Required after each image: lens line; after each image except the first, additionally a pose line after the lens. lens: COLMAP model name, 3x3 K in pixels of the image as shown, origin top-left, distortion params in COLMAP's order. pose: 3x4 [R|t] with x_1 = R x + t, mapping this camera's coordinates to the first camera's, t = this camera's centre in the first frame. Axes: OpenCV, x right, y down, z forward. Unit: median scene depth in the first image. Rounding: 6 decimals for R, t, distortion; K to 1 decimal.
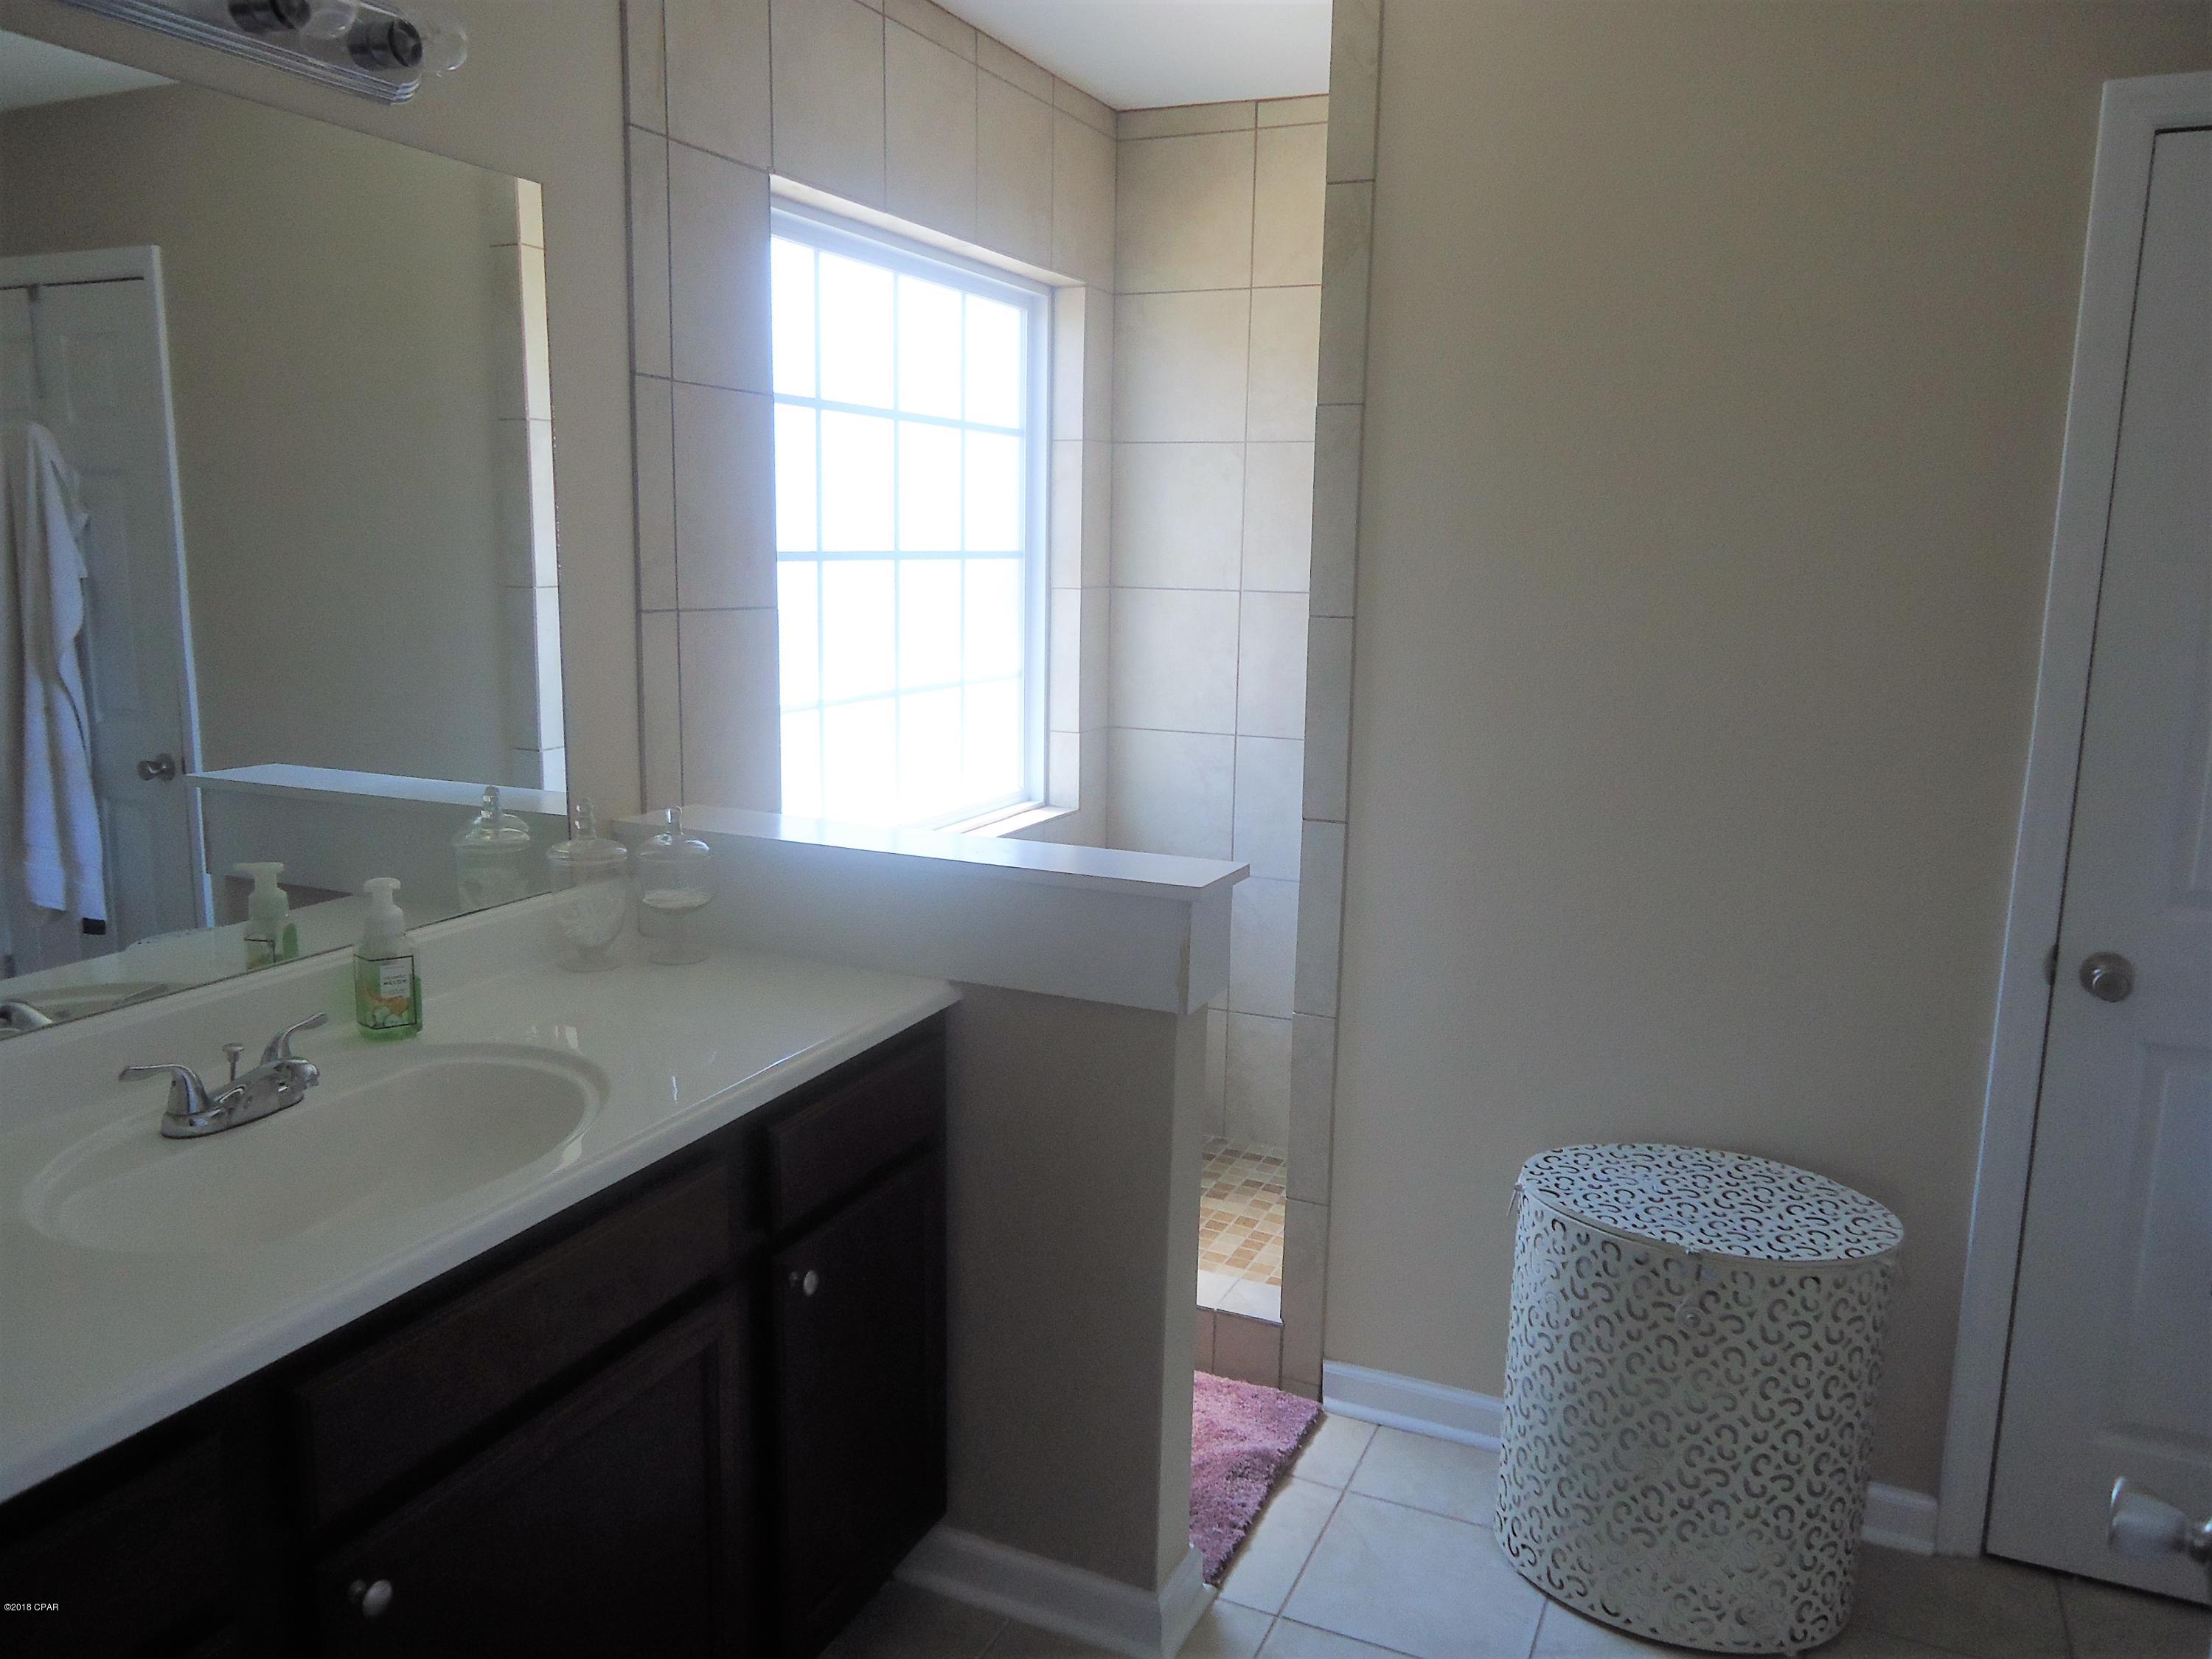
lens RADIAL K [[1619.4, 0, 1106.0], [0, 1619.4, 829.5], [0, 0, 1]] dist [-0.007049, -0.000284]
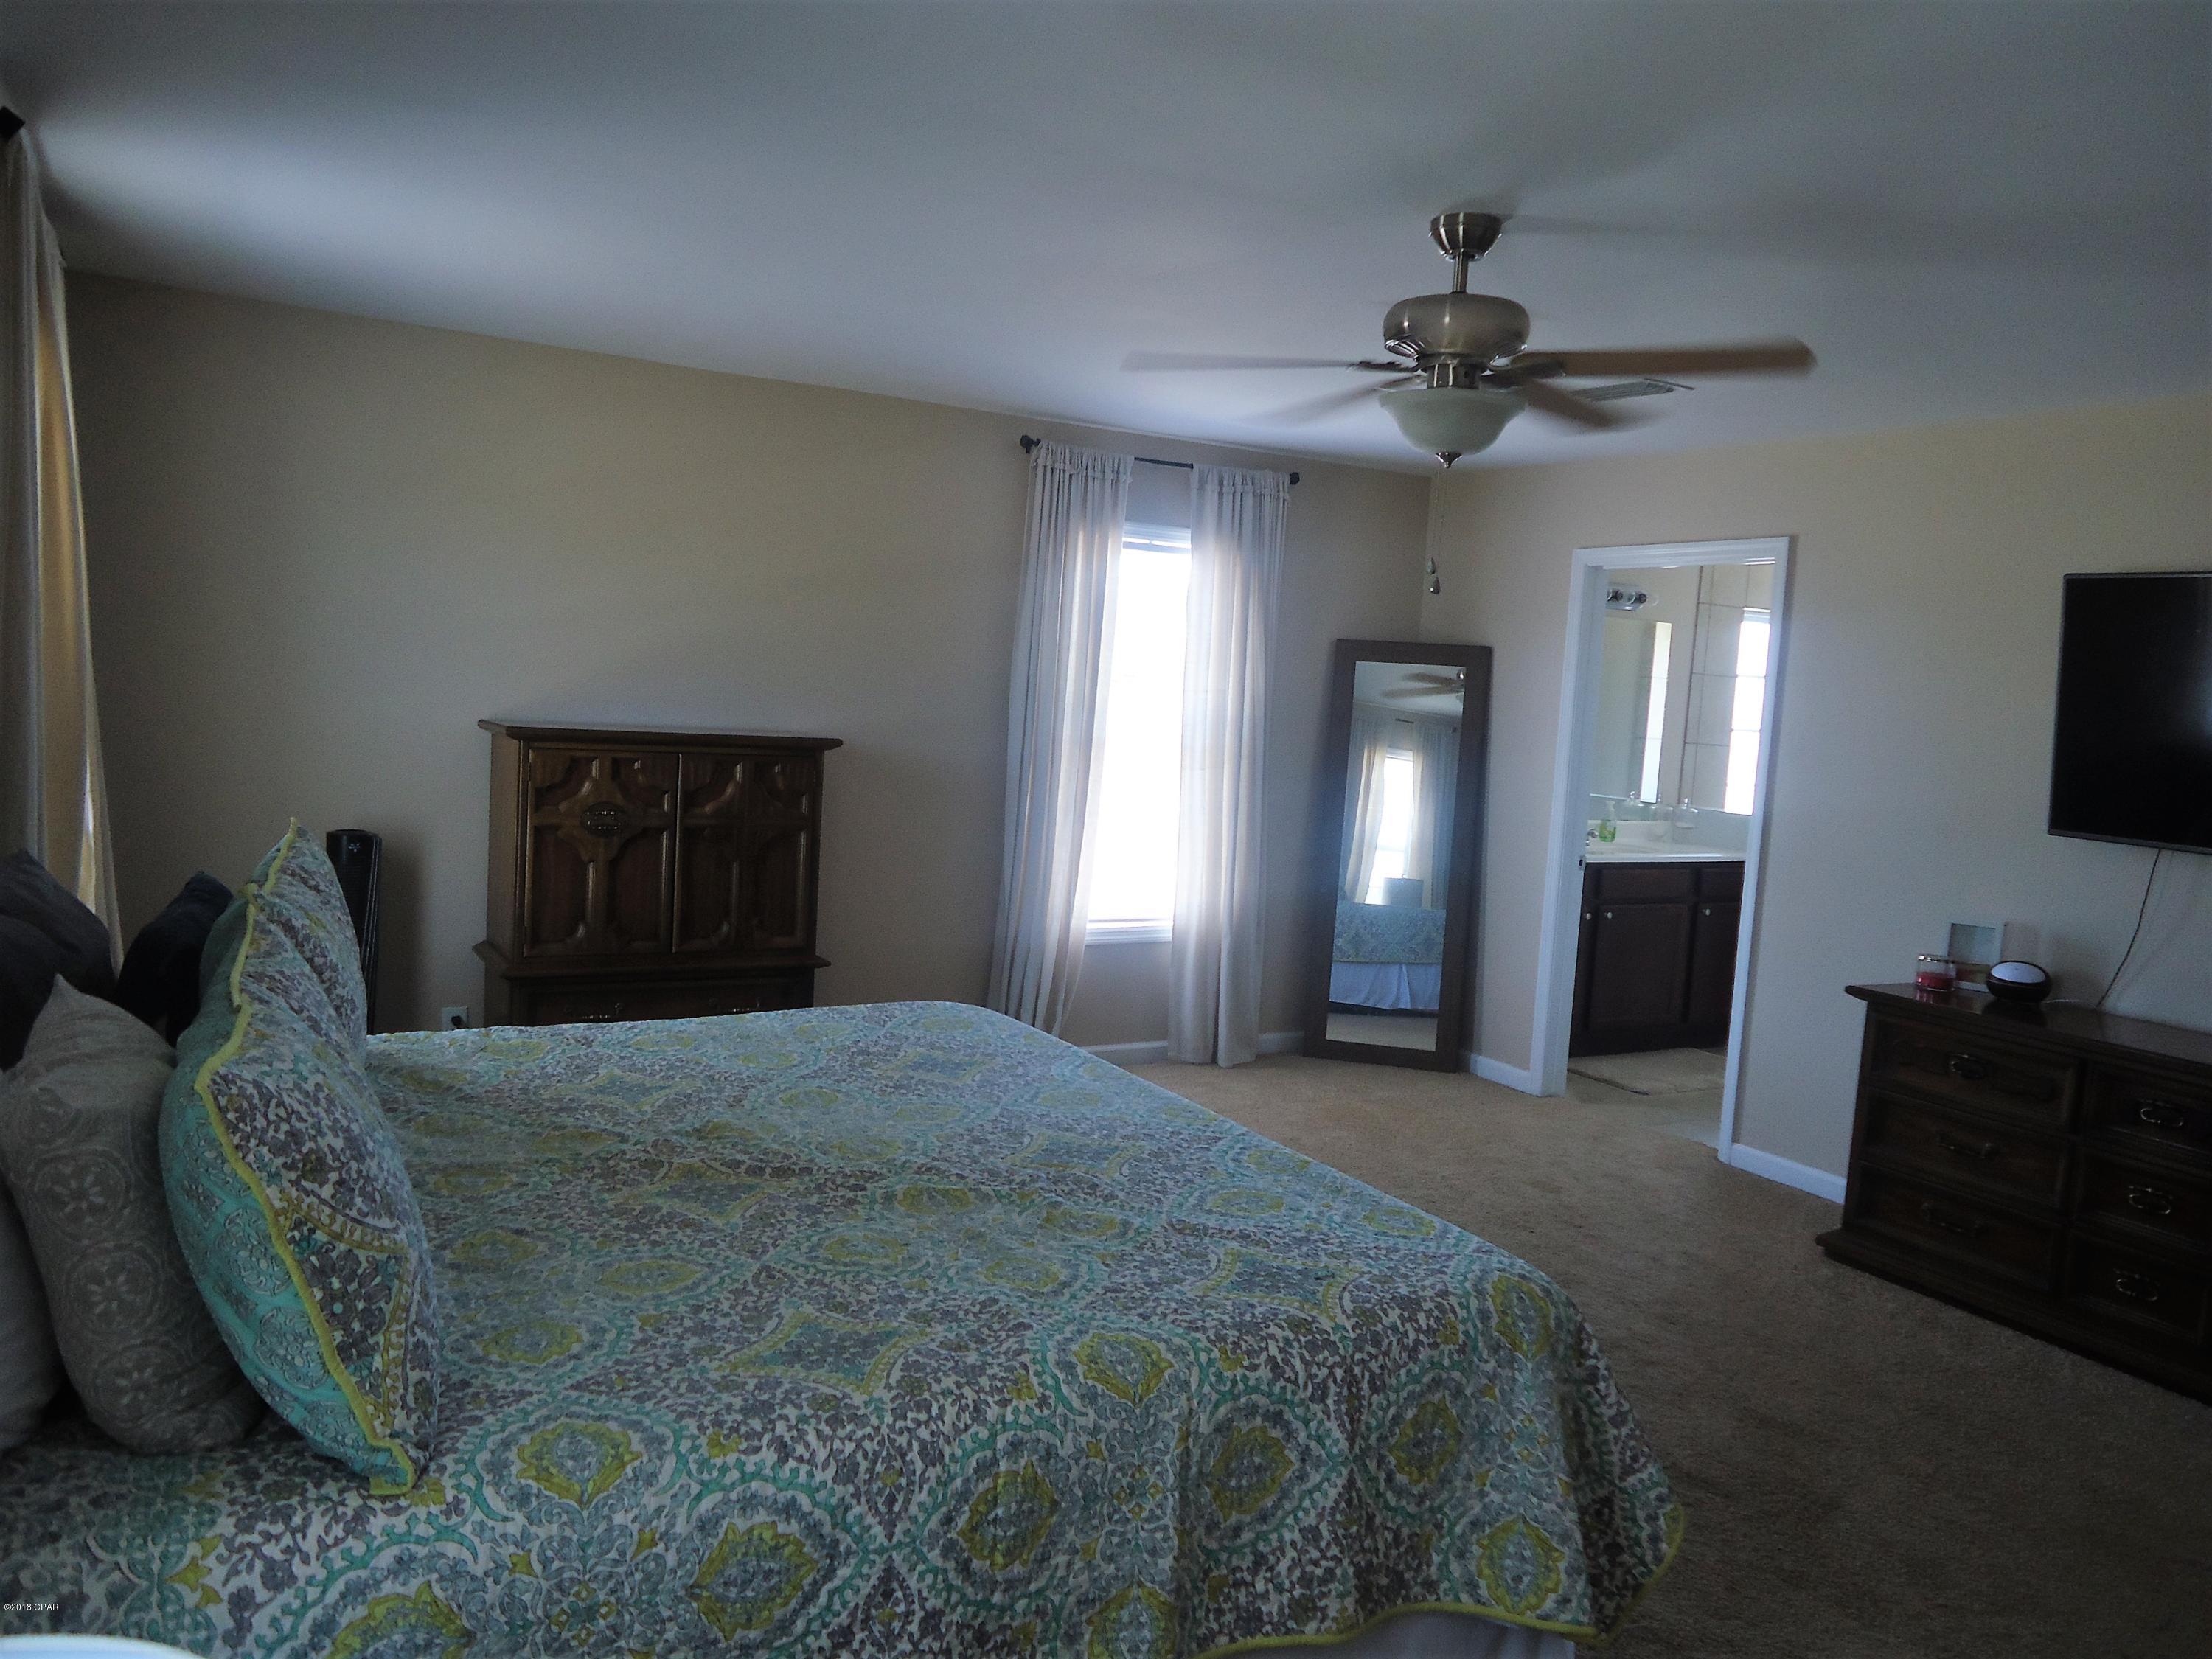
lens RADIAL K [[1619.4, 0, 1106.0], [0, 1619.4, 829.5], [0, 0, 1]] dist [-0.007049, -0.000284]
pose [[0.813343, 0.085039, -0.575536, 0.850971], [-0.144321, 0.987830, -0.057995, 0.510665], [0.563600, 0.130232, 0.815717, -2.971349]]
